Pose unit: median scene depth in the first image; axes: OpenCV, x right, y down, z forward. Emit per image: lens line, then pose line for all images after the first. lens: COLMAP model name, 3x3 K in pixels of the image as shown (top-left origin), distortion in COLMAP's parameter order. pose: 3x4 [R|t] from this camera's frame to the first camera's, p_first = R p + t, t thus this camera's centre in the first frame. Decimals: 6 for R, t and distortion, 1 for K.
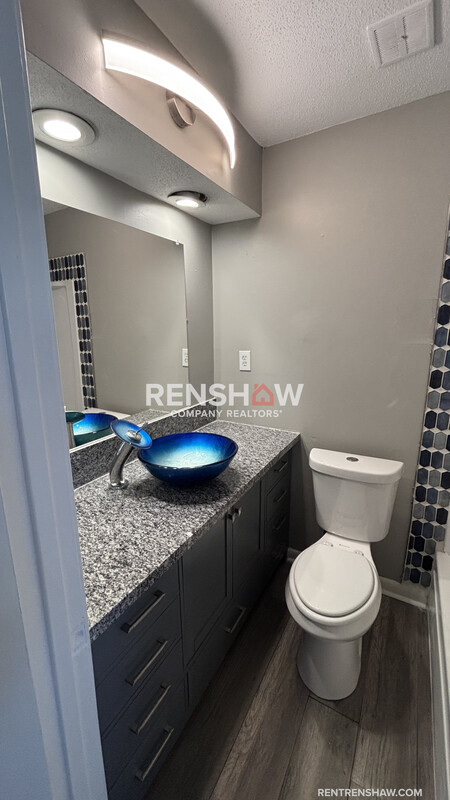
lens RADIAL K [[323.1, 0, 225.0], [0, 323.1, 400.0], [0, 0, 1]] dist [-0.001087, -0.000036]
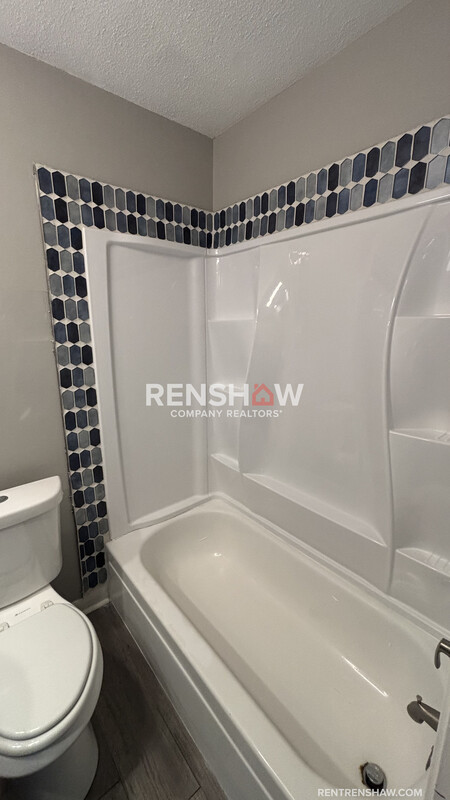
lens RADIAL K [[323.1, 0, 225.0], [0, 323.1, 400.0], [0, 0, 1]] dist [-0.001087, -0.000036]
pose [[0.340290, -0.201898, 0.918390, -0.061884], [0.193172, 0.970856, 0.141857, -0.043813], [-0.920265, 0.129135, 0.369374, 0.222074]]
